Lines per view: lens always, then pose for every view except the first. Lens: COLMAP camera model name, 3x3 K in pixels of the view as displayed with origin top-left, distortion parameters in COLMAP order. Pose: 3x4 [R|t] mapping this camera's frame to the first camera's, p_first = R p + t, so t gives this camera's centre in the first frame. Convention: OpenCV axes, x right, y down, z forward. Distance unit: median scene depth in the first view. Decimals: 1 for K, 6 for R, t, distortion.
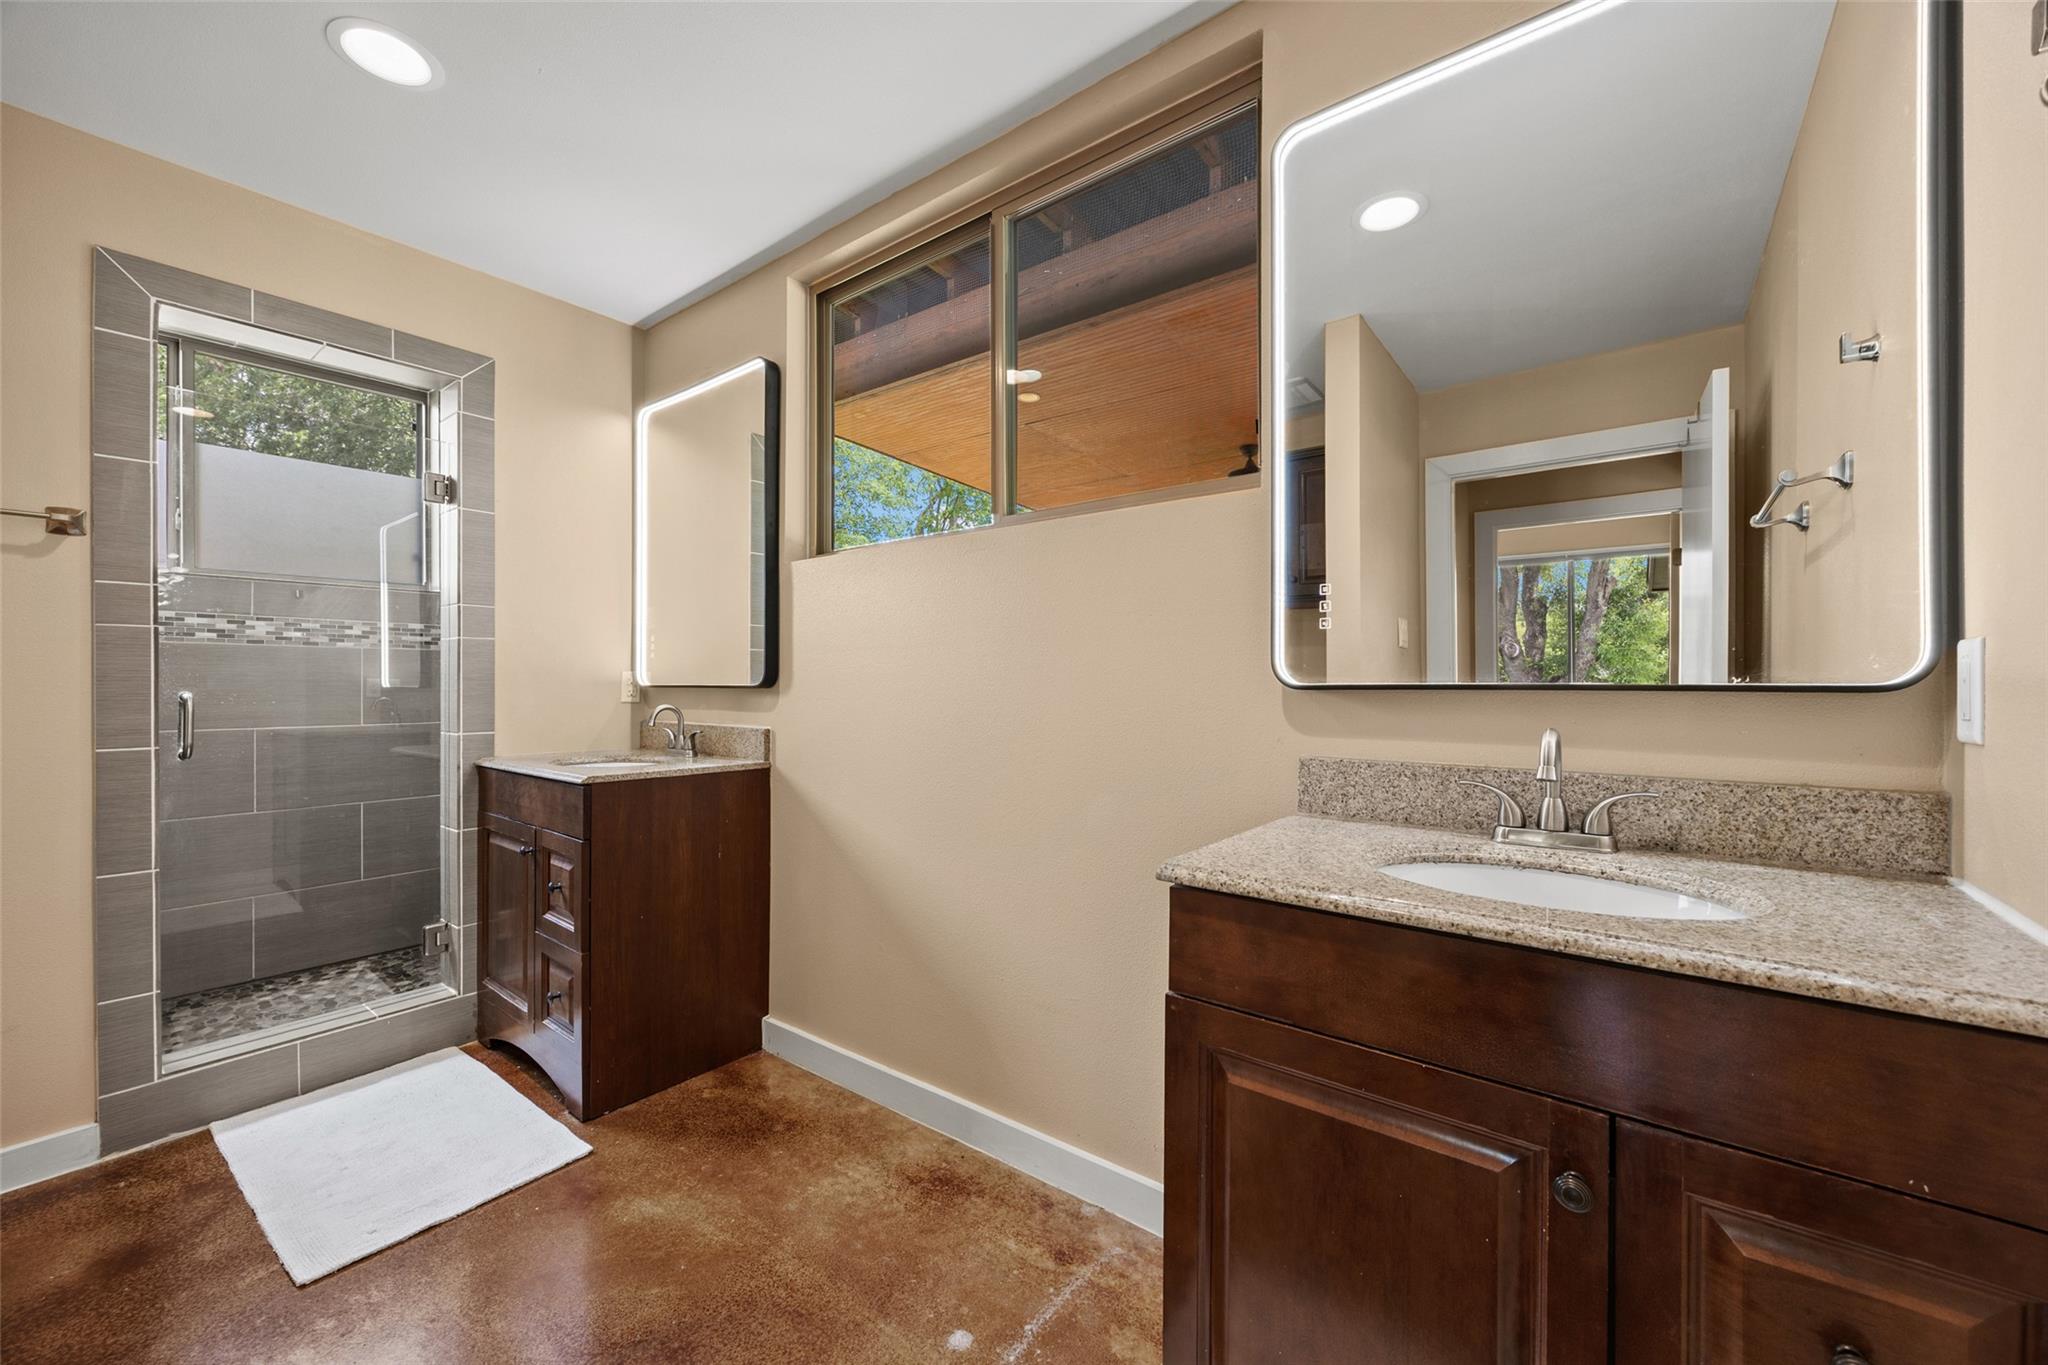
lens RADIAL K [[804.2, 0, 1024.8], [0, 804.2, 683.5], [0, 0, 1]] dist [0.001870, -0.000148]
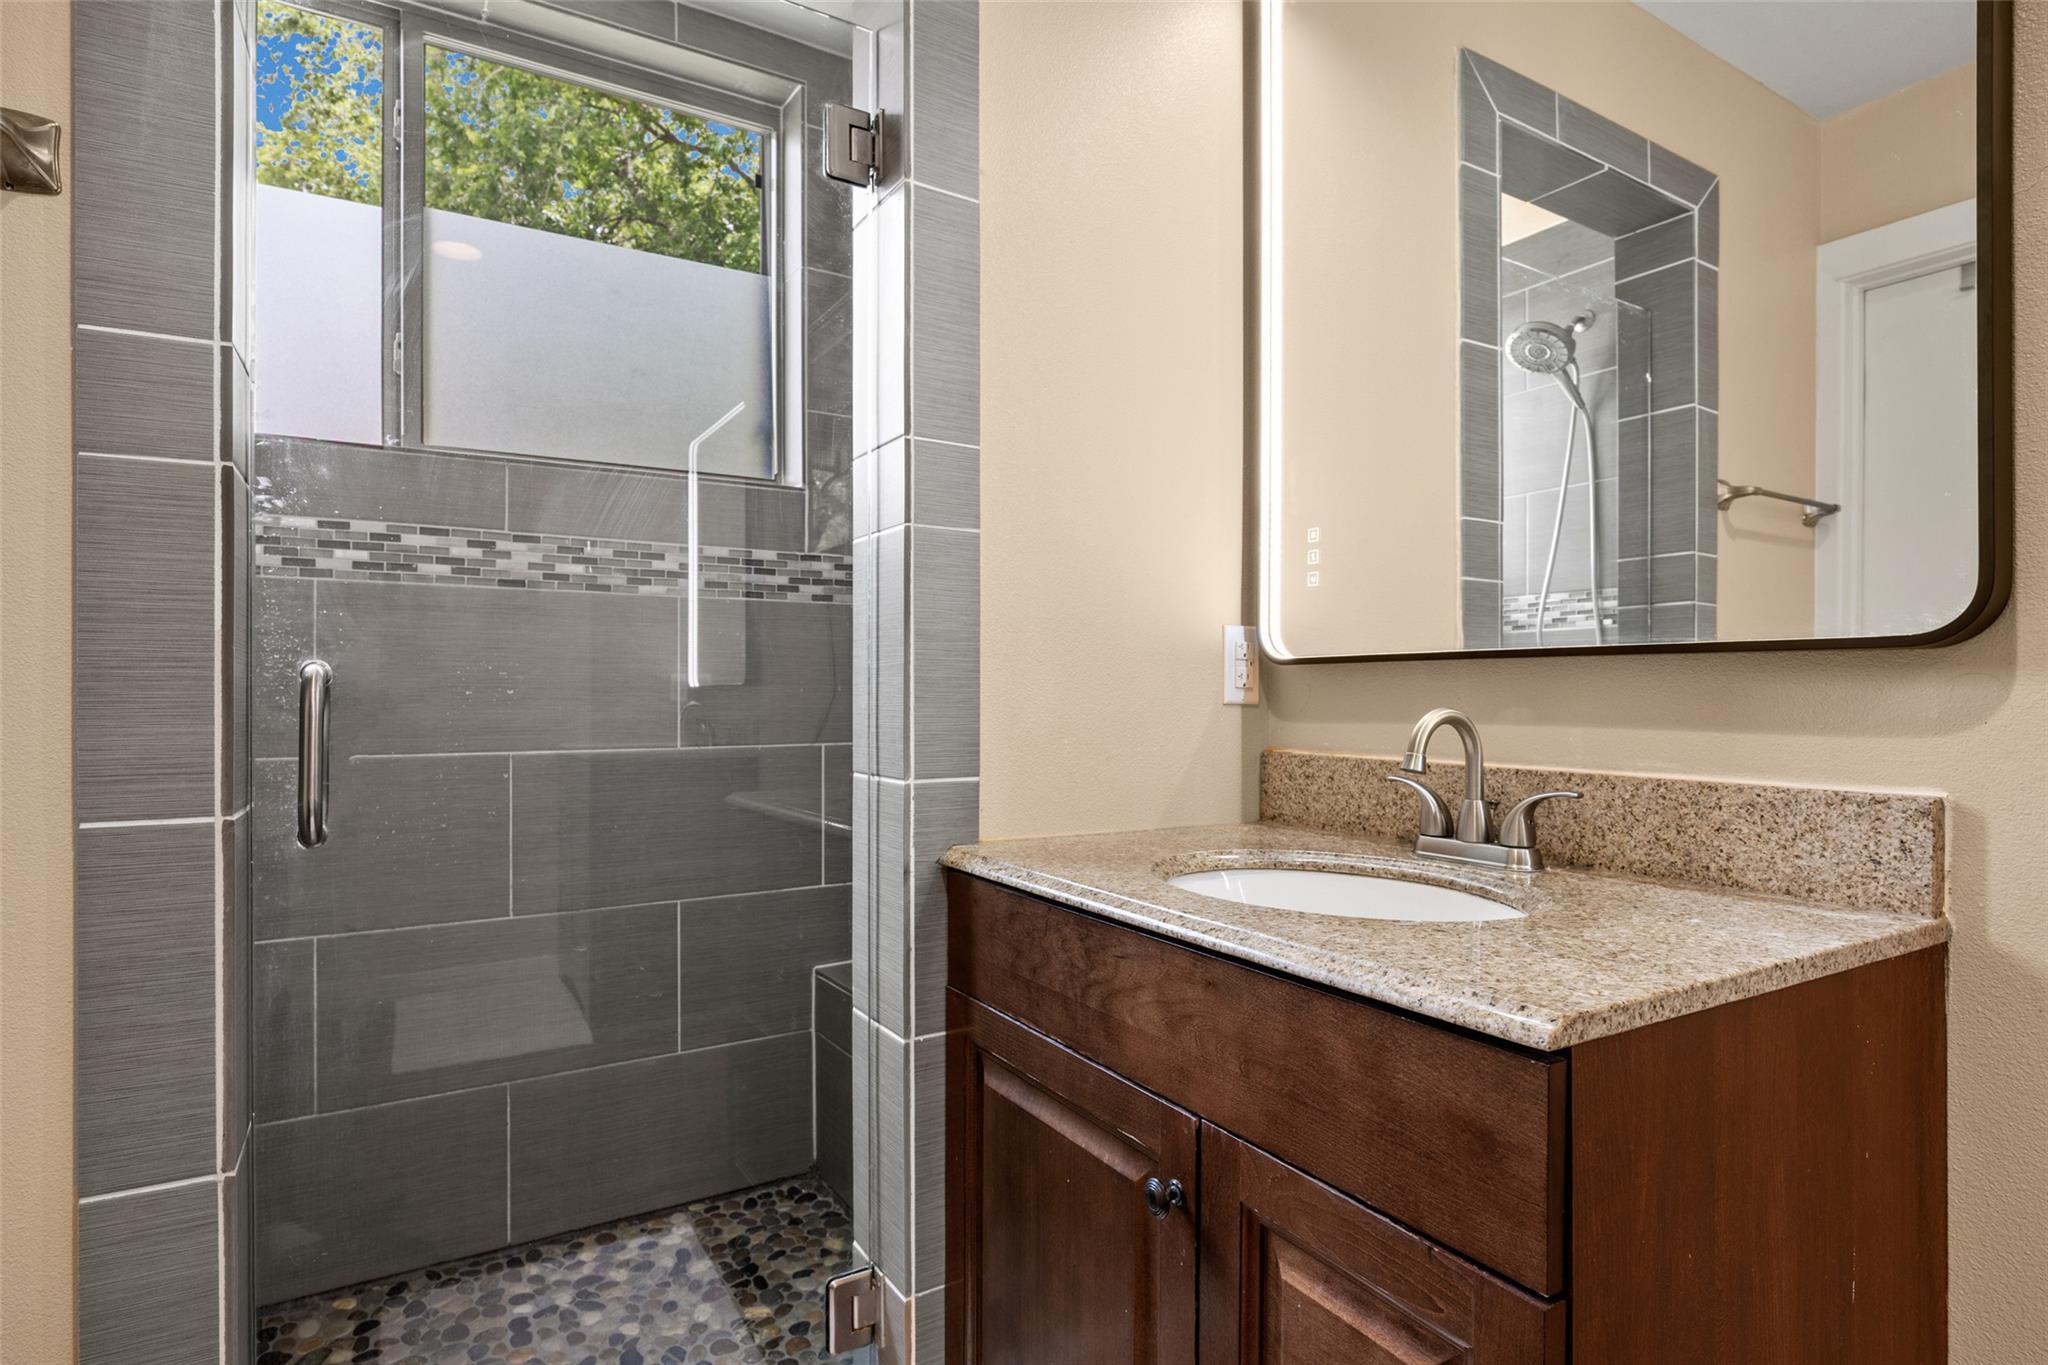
lens RADIAL K [[1100.0, 0, 1026.2], [0, 1100.0, 689.3], [0, 0, 1]] dist [-0.004906, 0.000727]
pose [[0.934717, -0.001558, -0.355389, -0.444230], [0.000790, 0.999997, -0.002307, 0.019450], [0.355392, 0.001876, 0.934715, 0.512622]]
